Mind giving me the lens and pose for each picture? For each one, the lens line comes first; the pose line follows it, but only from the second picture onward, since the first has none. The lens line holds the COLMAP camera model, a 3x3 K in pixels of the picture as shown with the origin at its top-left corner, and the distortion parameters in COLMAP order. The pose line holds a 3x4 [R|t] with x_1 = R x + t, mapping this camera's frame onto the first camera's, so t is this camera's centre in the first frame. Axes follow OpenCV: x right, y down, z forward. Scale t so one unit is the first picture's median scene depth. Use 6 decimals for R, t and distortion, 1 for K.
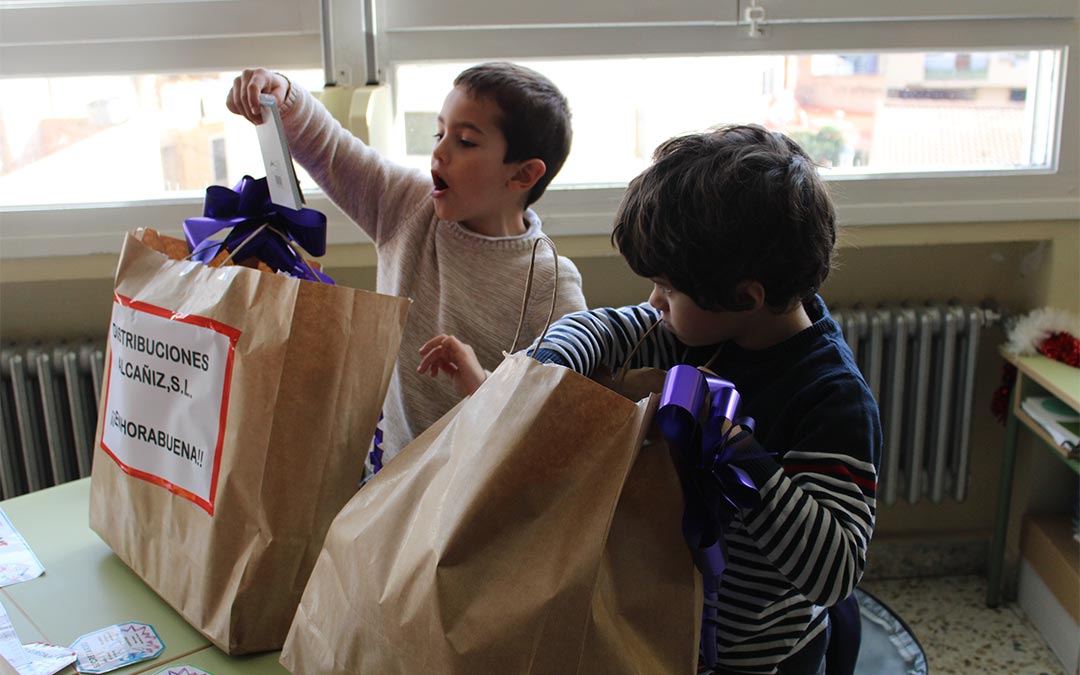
lens RADIAL K [[1249.1, 0, 541.2], [0, 1249.1, 394.7], [0, 0, 1]] dist [-0.054184, -0.012284]
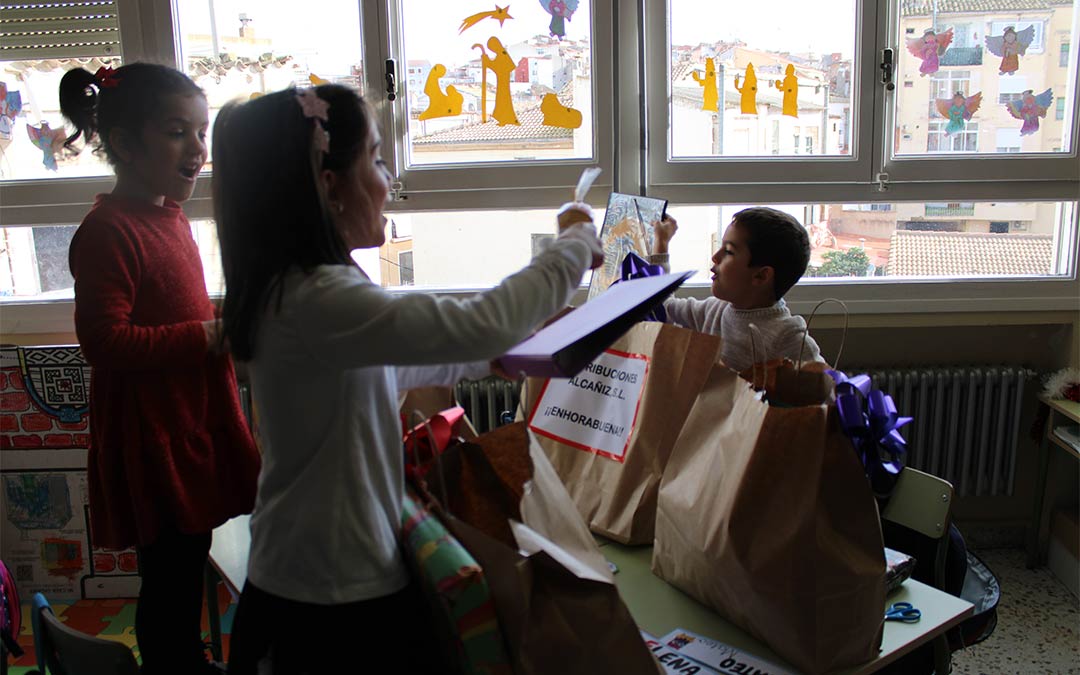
lens RADIAL K [[935.5, 0, 553.3], [0, 935.5, 370.5], [0, 0, 1]] dist [-0.151342, 0.118328]
pose [[0.995695, 0.020710, -0.090344, -0.121962], [-0.027743, 0.996622, -0.077296, 0.035686], [0.088438, 0.079470, 0.992906, -0.155511]]
